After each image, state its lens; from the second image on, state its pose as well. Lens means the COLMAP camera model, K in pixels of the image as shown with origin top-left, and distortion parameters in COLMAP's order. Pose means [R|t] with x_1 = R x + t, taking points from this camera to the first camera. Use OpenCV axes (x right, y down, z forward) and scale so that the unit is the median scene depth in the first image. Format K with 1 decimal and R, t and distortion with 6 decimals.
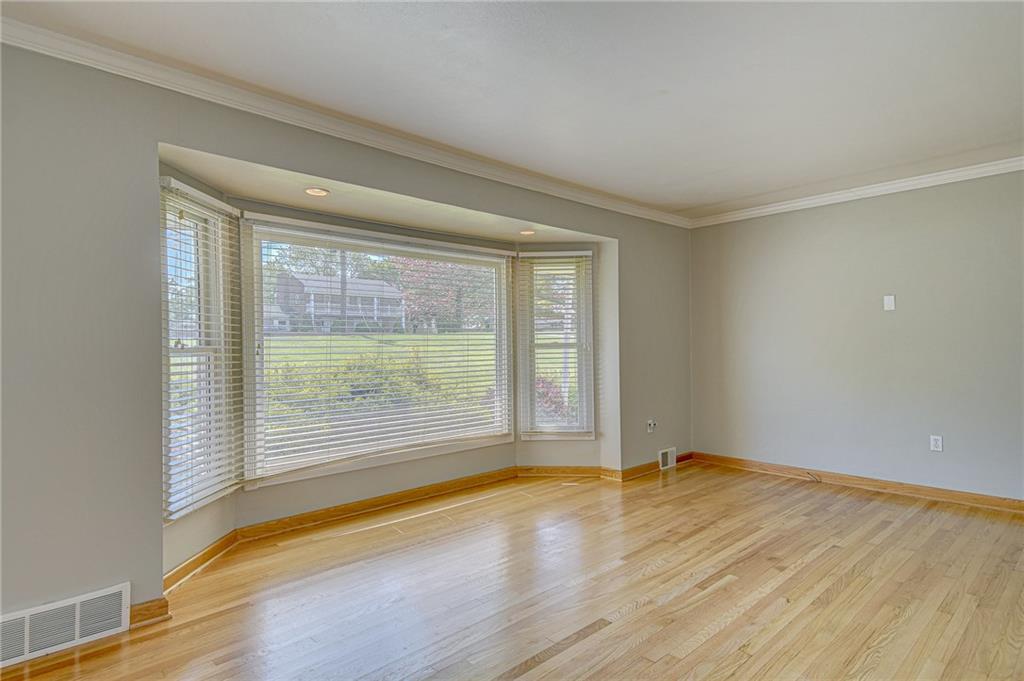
lens RADIAL K [[560.3, 0, 512.0], [0, 560.3, 340.5], [0, 0, 1]] dist [0.033329, -0.000483]
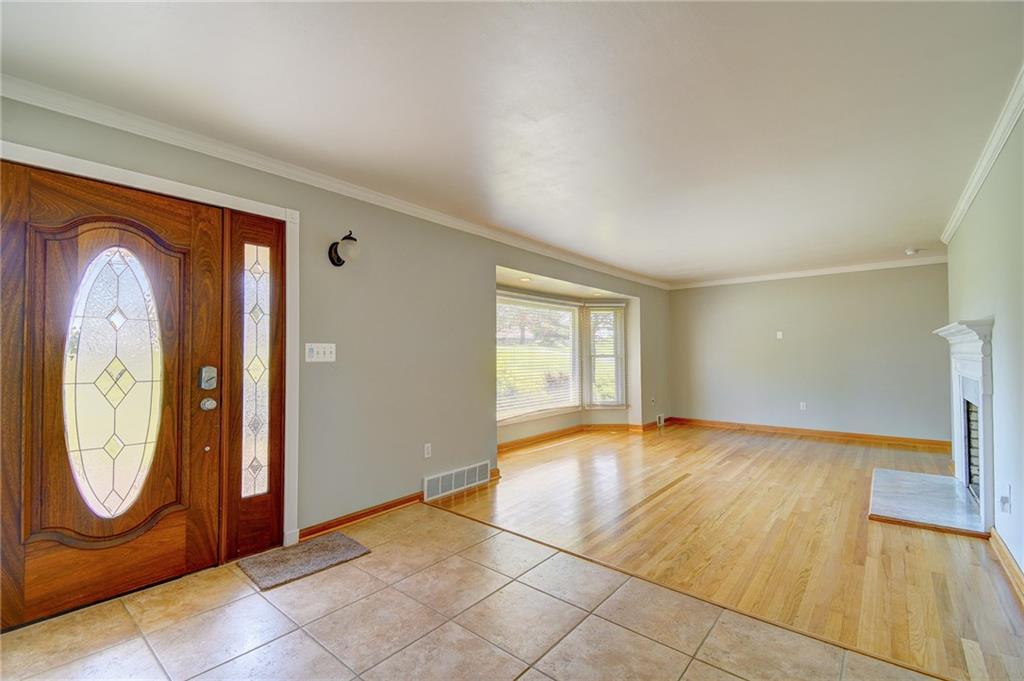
lens RADIAL K [[437.7, 0, 510.8], [0, 437.7, 343.6], [0, 0, 1]] dist [0.015887, -0.000346]
pose [[0.994243, 0.006568, 0.106948, -0.412668], [-0.004495, 0.999798, -0.019613, -0.002530], [-0.107055, 0.019019, 0.994071, -0.397820]]
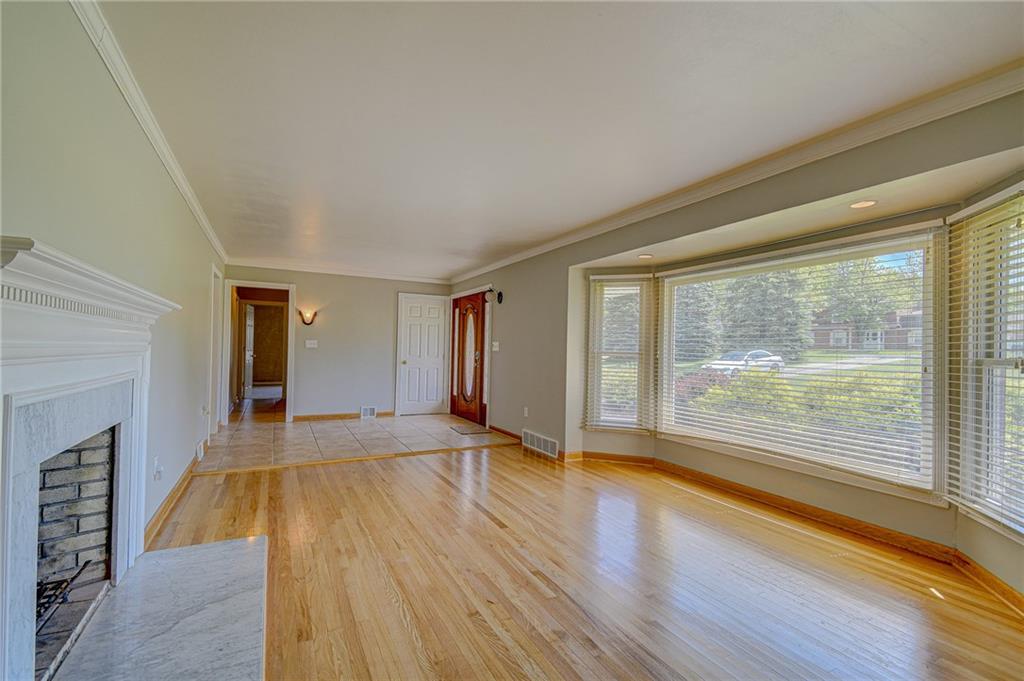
lens RADIAL K [[460.5, 0, 512.6], [0, 460.5, 347.1], [0, 0, 1]] dist [0.040571, -0.000255]
pose [[-0.278794, -0.000486, -0.960351, 0.744477], [-0.013705, 0.999900, 0.003473, -0.002681], [0.960253, 0.014129, -0.278772, 0.736435]]
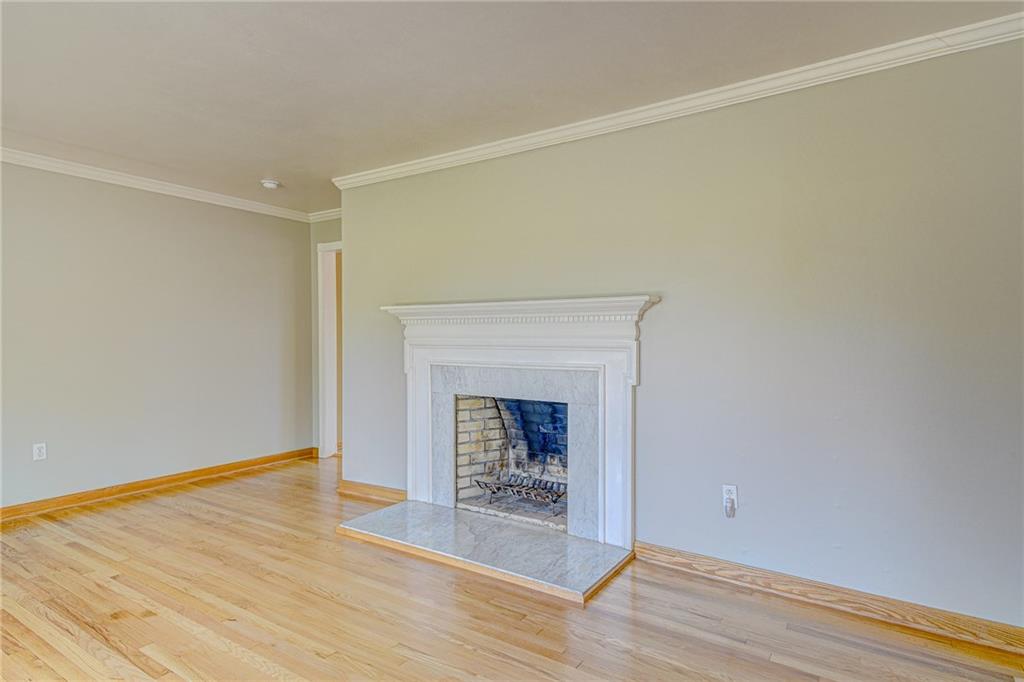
lens RADIAL K [[548.4, 0, 530.8], [0, 548.4, 342.5], [0, 0, 1]] dist [-0.000178, -0.000246]
pose [[-0.243620, 0.003339, 0.969865, -0.287949], [-0.003678, 0.999984, -0.004367, 0.006124], [-0.969864, -0.004631, -0.243604, 0.436089]]
